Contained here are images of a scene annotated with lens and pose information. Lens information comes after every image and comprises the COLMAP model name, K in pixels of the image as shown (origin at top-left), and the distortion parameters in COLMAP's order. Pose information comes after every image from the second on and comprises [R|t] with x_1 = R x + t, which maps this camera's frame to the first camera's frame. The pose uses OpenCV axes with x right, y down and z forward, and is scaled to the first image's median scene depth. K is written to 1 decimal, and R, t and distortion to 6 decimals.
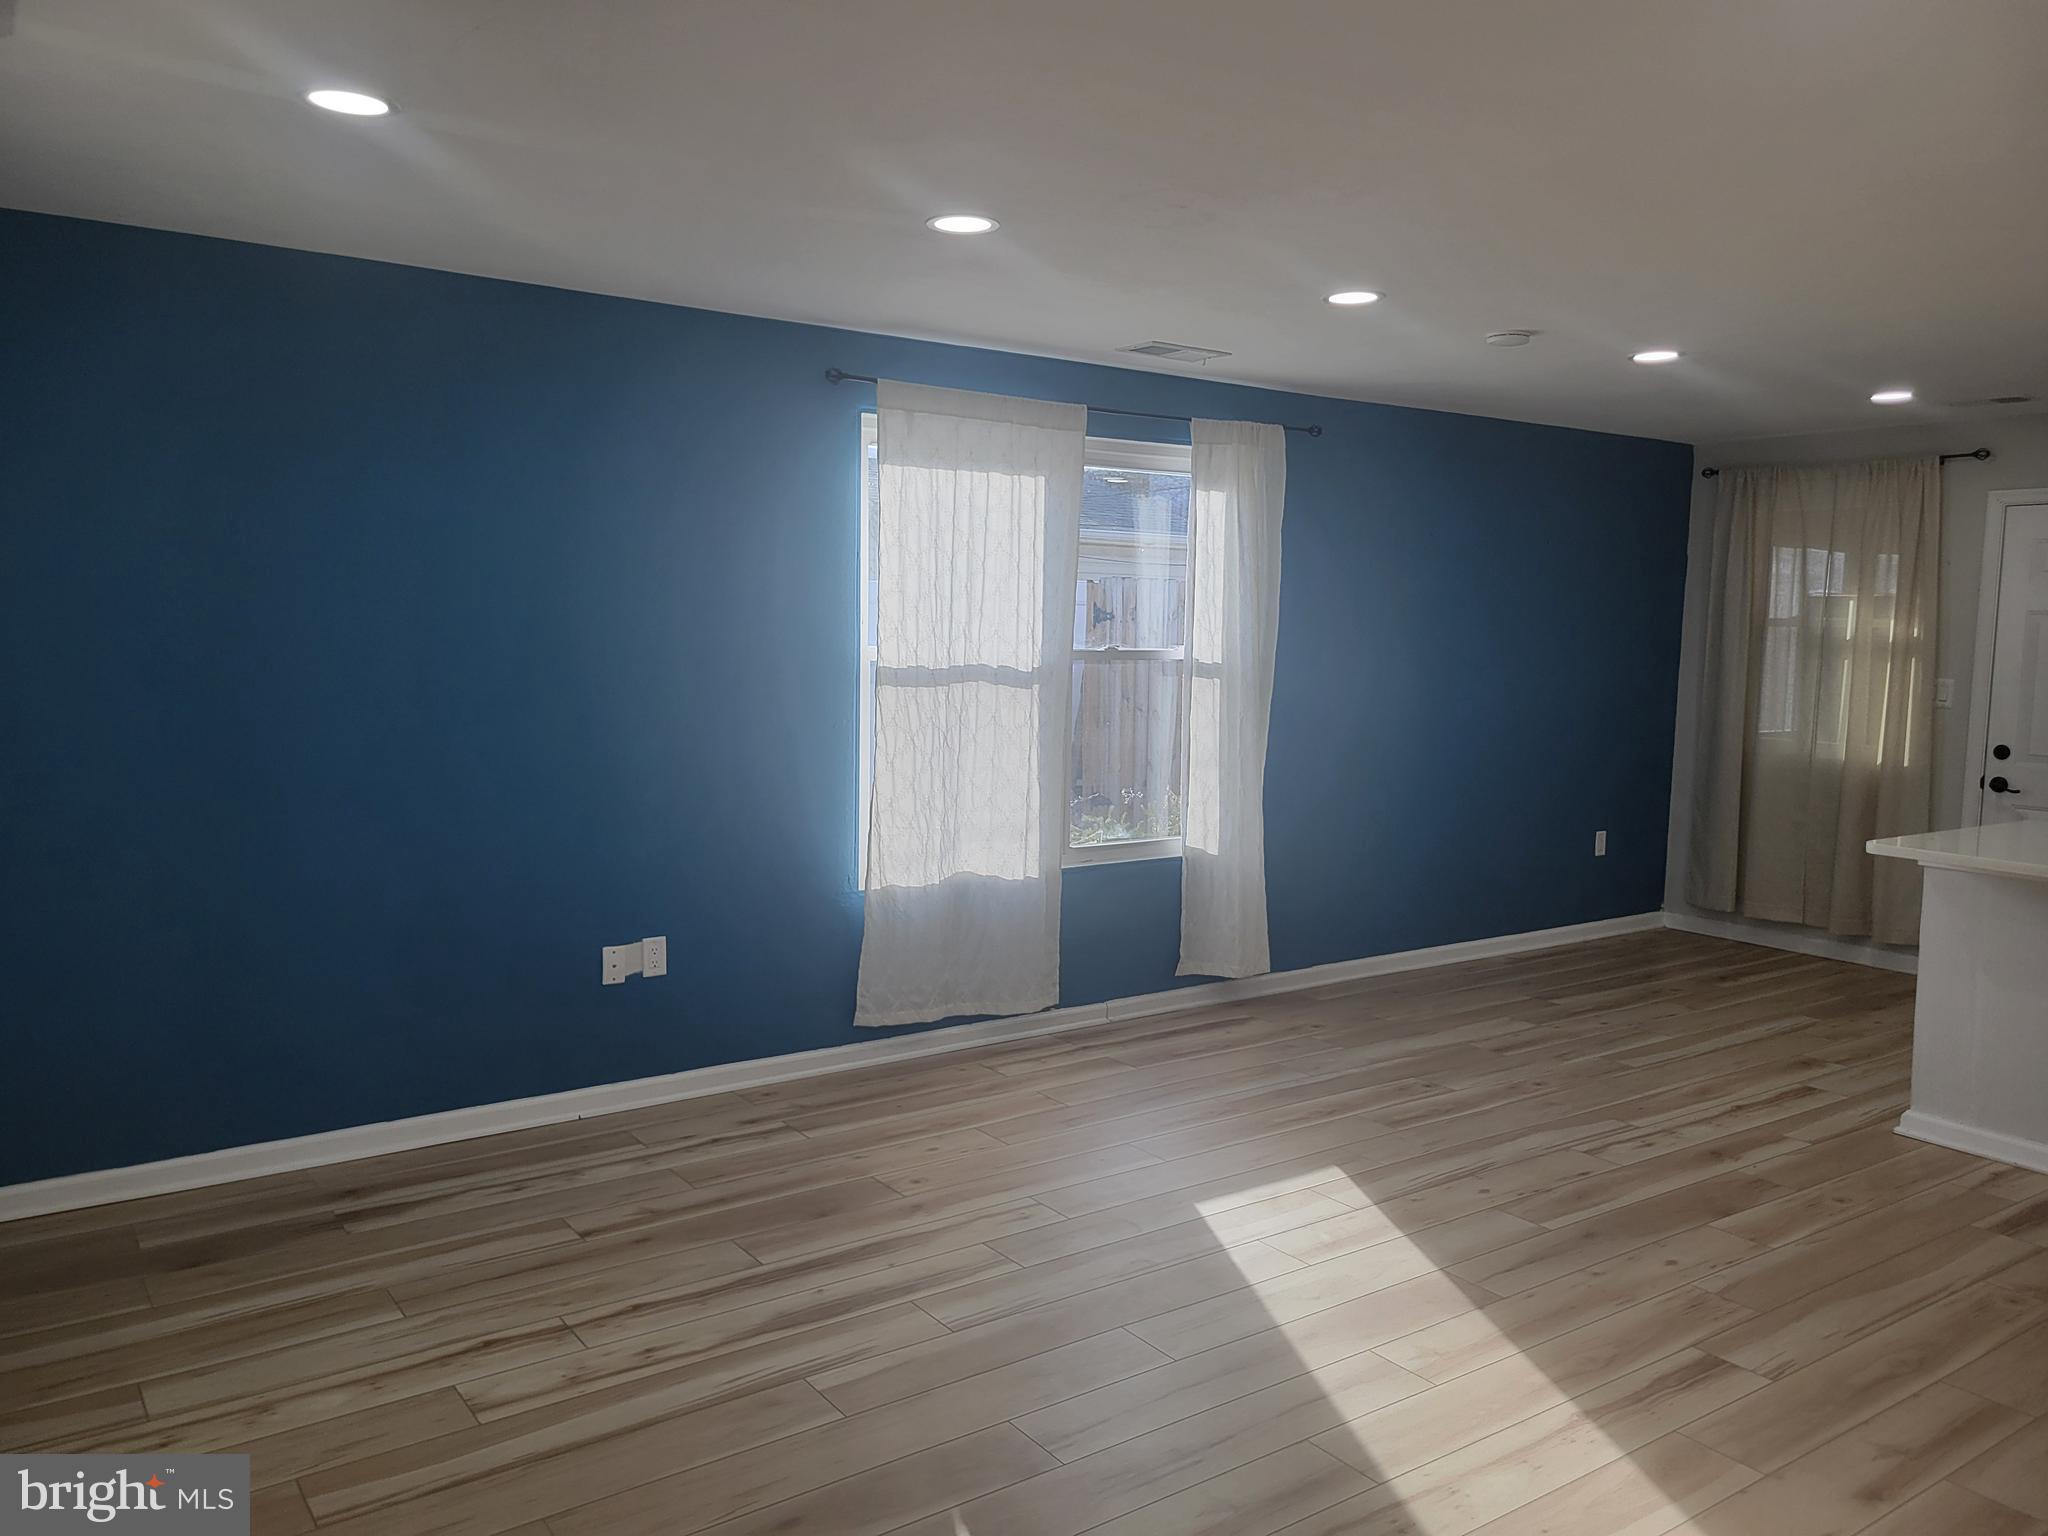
lens RADIAL K [[1540.5, 0, 1020.0], [0, 1540.5, 772.5], [0, 0, 1]] dist [0.091019, -0.087634]
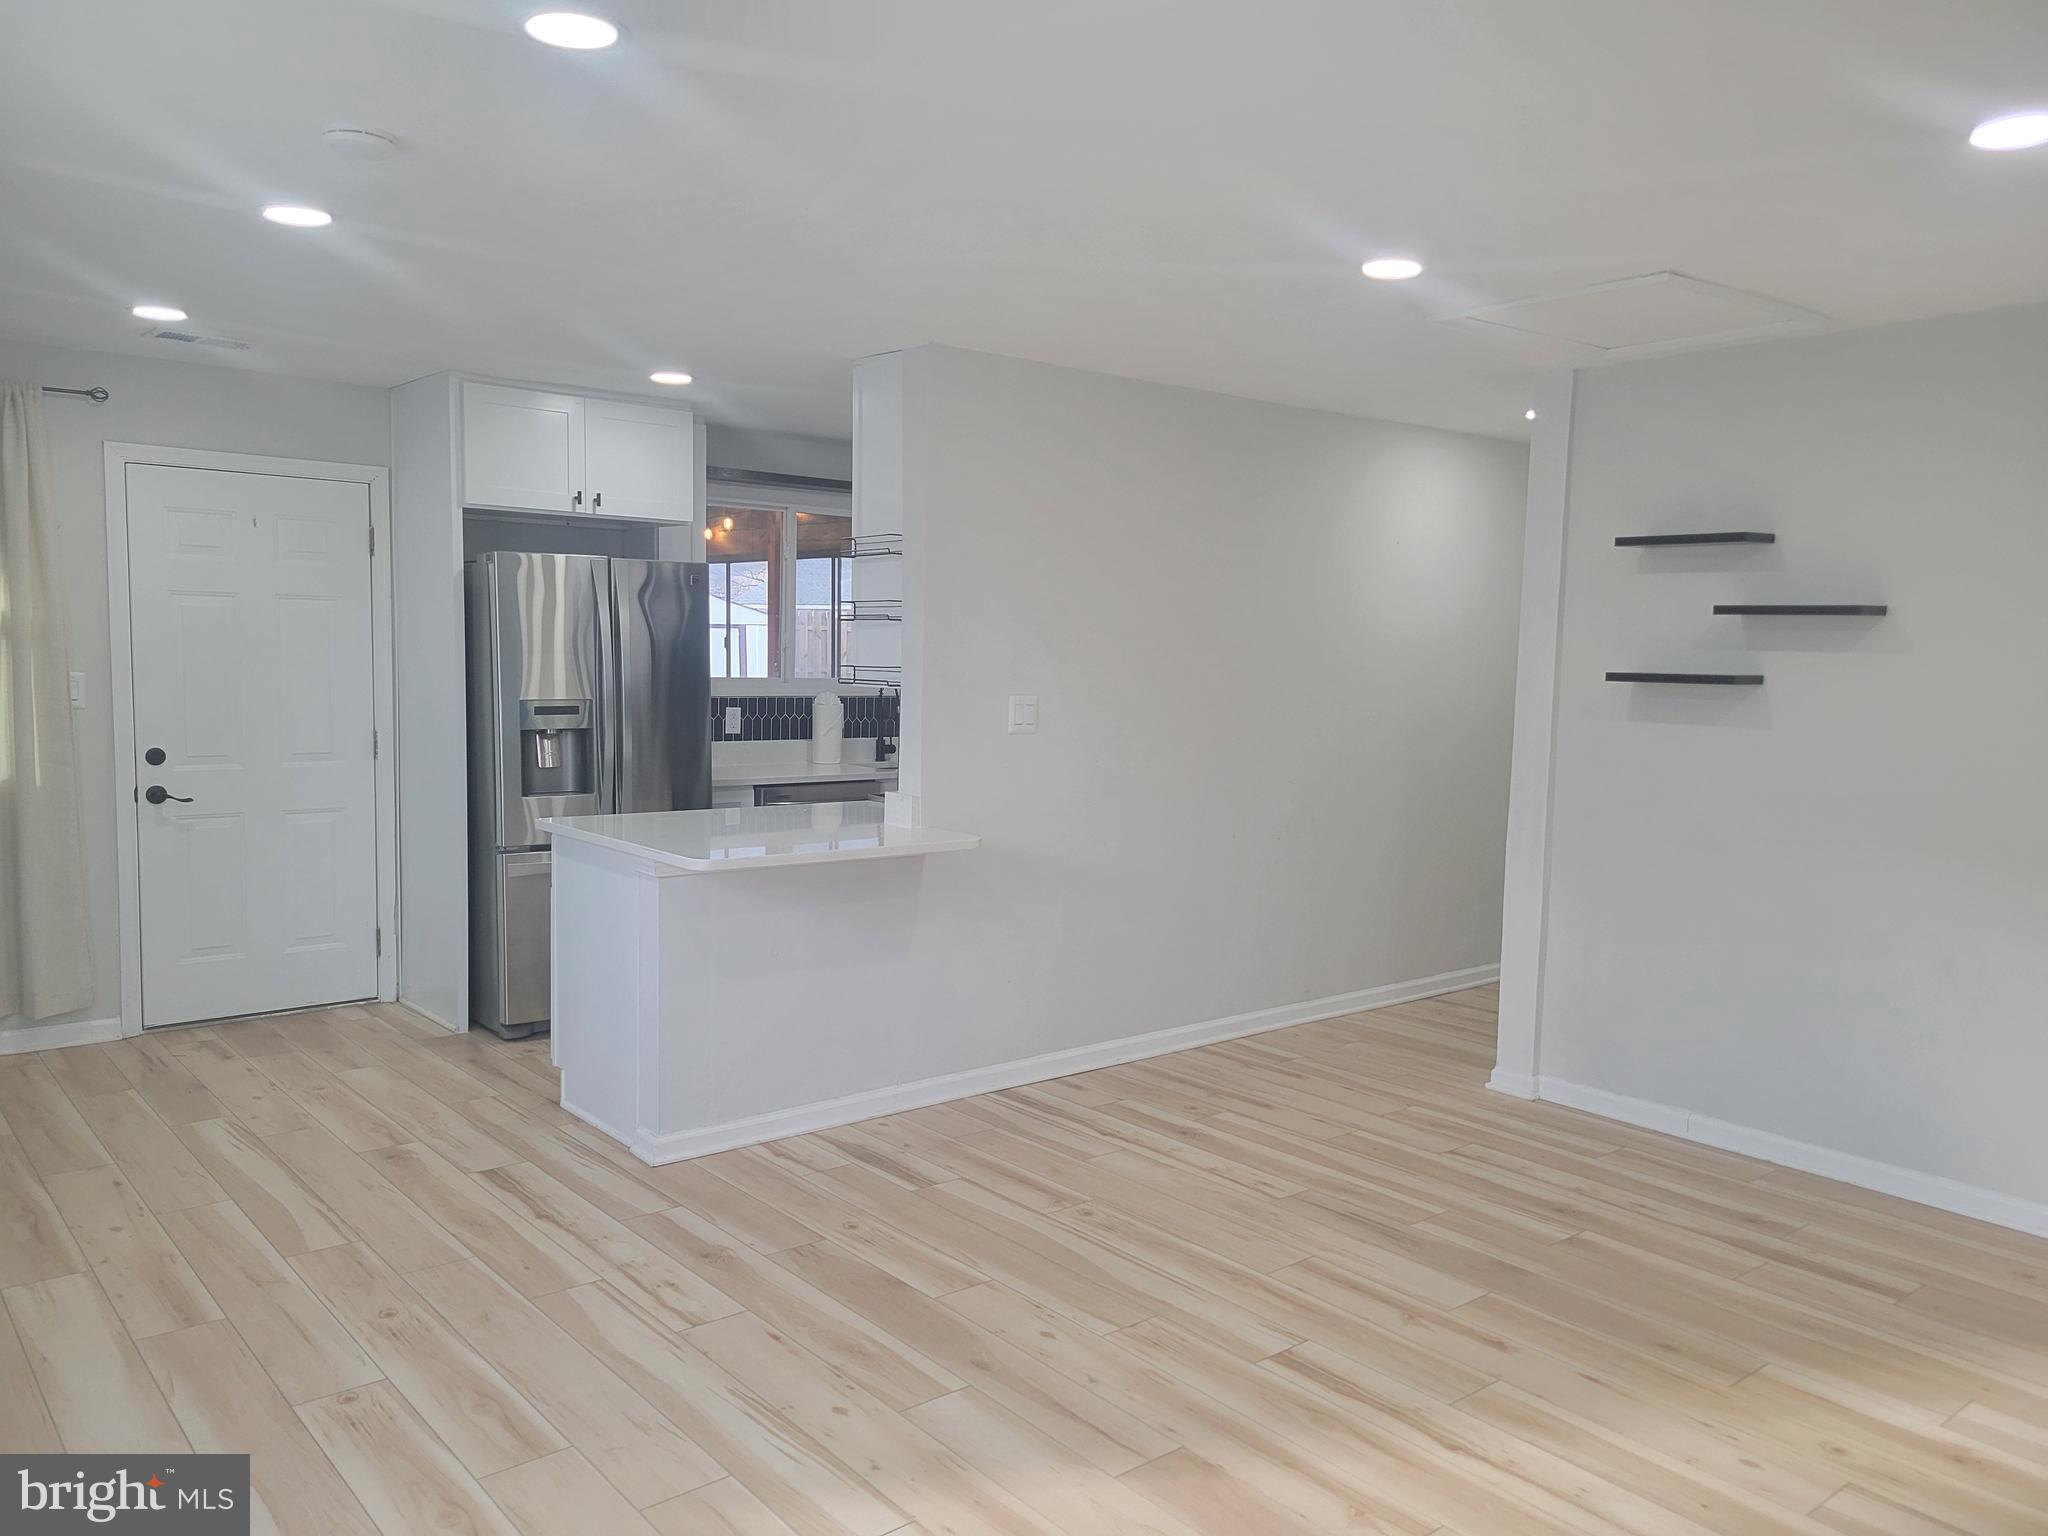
lens RADIAL K [[1540.5, 0, 1020.0], [0, 1540.5, 772.5], [0, 0, 1]] dist [0.091019, -0.087634]
pose [[-0.081610, -0.106513, 0.990956, -0.412983], [0.069048, 0.991280, 0.112235, -0.108412], [-0.994270, 0.077583, -0.073544, 0.958442]]
